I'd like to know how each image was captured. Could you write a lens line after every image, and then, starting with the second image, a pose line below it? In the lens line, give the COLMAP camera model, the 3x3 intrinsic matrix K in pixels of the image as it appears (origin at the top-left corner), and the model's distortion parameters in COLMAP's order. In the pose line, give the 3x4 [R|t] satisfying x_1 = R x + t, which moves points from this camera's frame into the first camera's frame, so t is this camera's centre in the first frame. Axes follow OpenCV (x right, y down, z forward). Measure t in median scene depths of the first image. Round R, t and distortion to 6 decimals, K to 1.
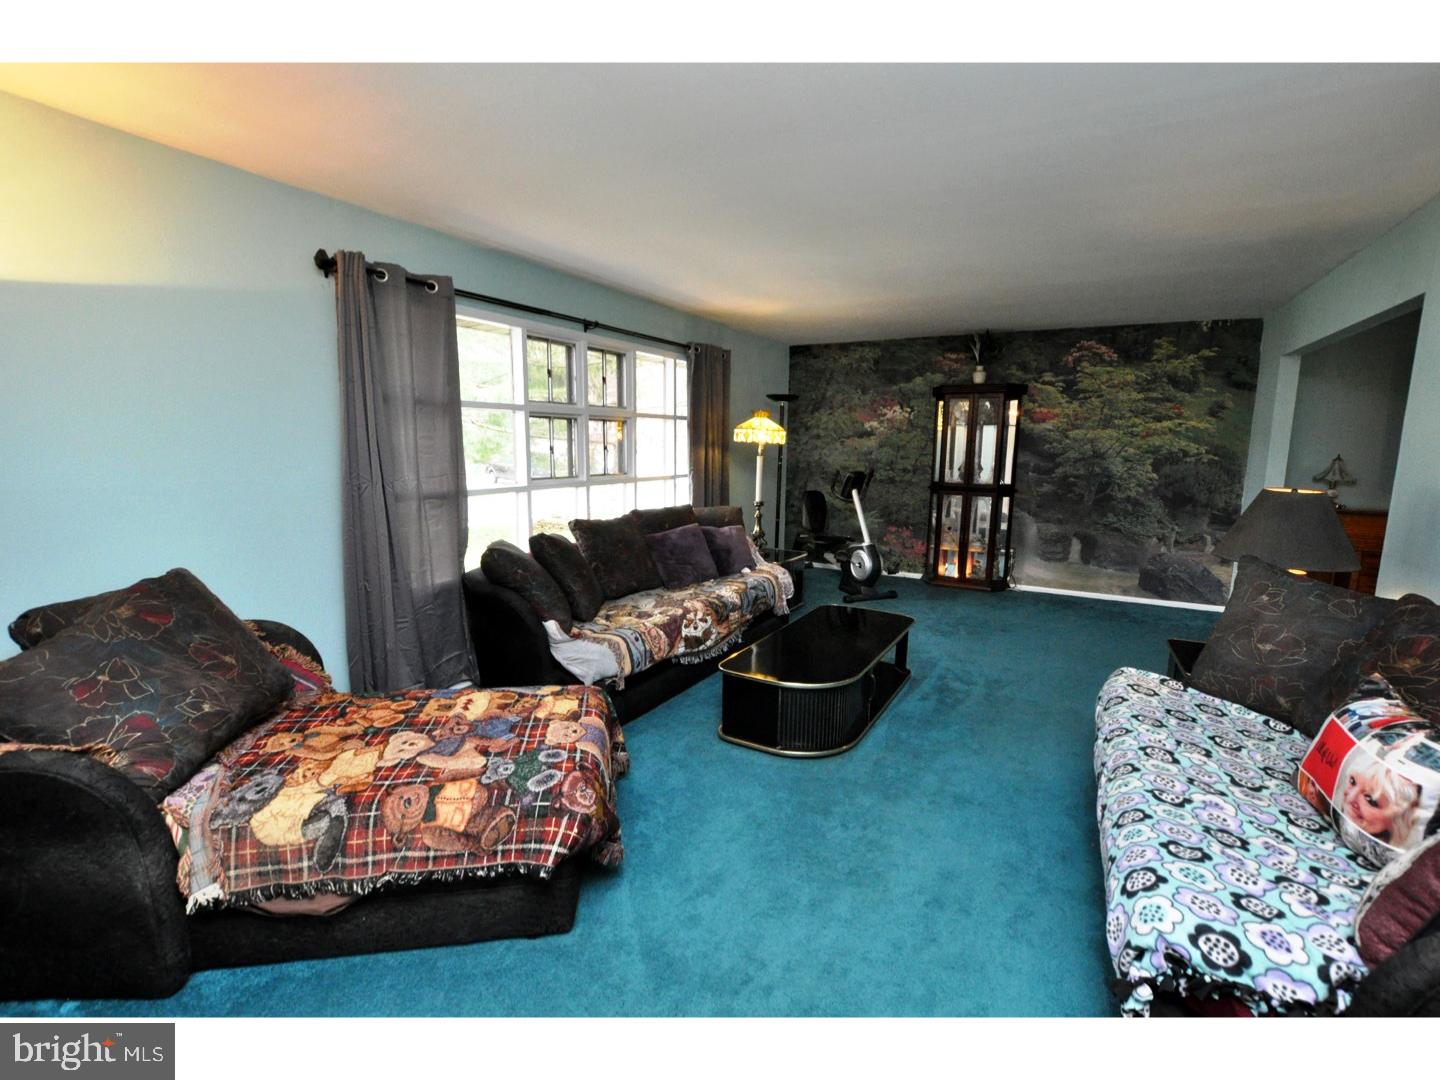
lens RADIAL K [[638.8, 0, 720.0], [0, 638.8, 540.0], [0, 0, 1]] dist [-0.031600, 0.000209]
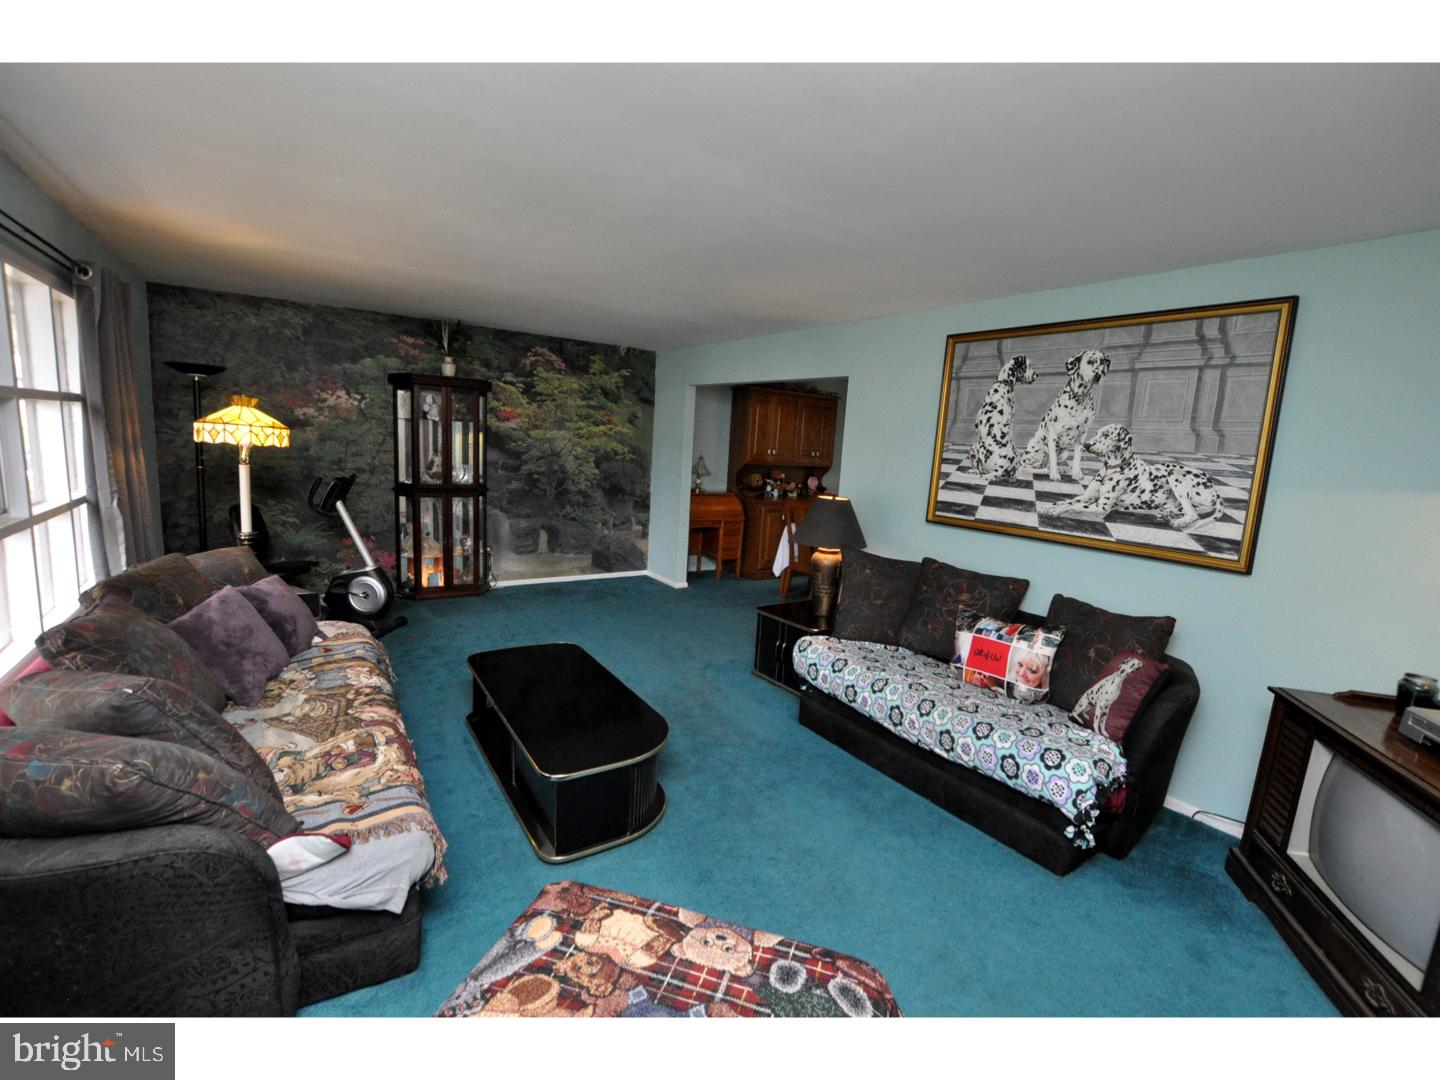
lens RADIAL K [[638.8, 0, 720.0], [0, 638.8, 540.0], [0, 0, 1]] dist [-0.031600, 0.000209]
pose [[0.428585, -0.127642, 0.894440, -0.299666], [0.082716, 0.991356, 0.101838, -0.075309], [-0.899707, 0.030338, 0.435438, 0.262547]]
